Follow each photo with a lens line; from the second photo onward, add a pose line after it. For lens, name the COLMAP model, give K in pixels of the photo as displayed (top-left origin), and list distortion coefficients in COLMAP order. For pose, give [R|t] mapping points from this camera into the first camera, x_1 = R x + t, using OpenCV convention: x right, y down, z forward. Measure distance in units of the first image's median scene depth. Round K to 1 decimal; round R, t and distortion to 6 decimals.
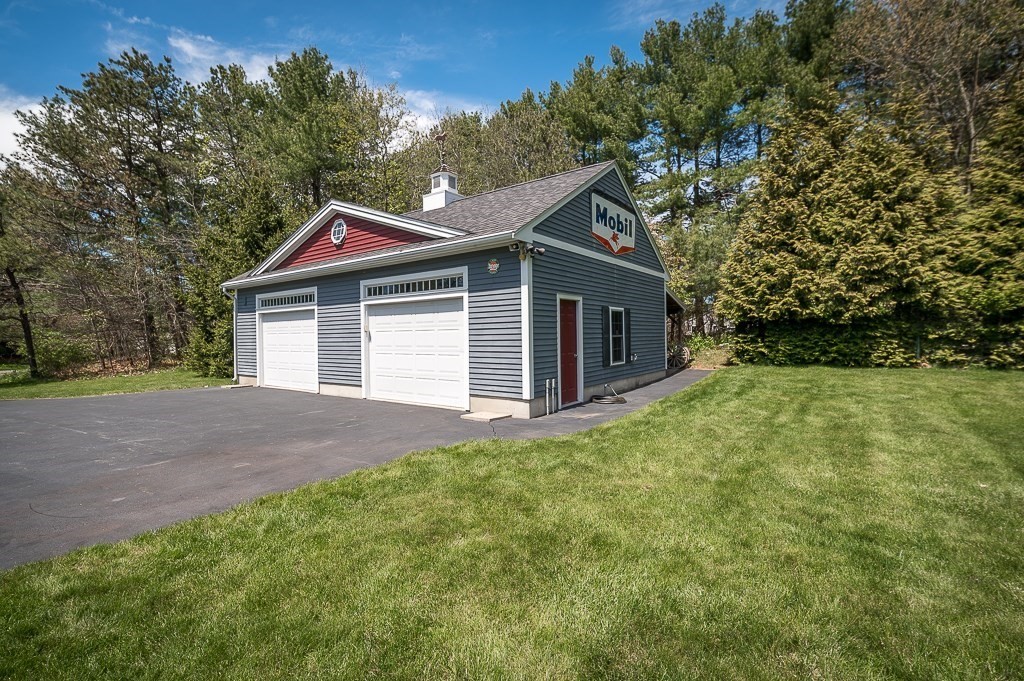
lens RADIAL K [[448.6, 0, 512.0], [0, 448.6, 340.5], [0, 0, 1]] dist [-0.000787, -0.000036]
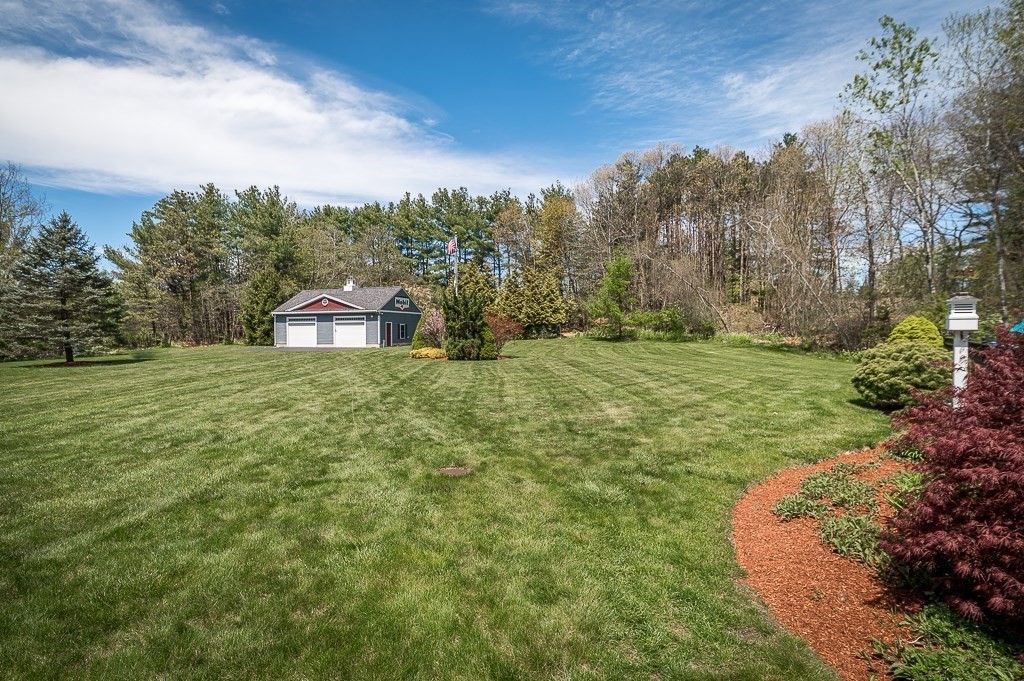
lens RADIAL K [[448.6, 0, 512.0], [0, 448.6, 340.5], [0, 0, 1]] dist [-0.000787, -0.000036]
pose [[0.942943, 0.000986, 0.332952, -0.165865], [-0.003573, 0.999968, 0.007158, 0.037787], [-0.332935, -0.007939, 0.942916, -2.944480]]
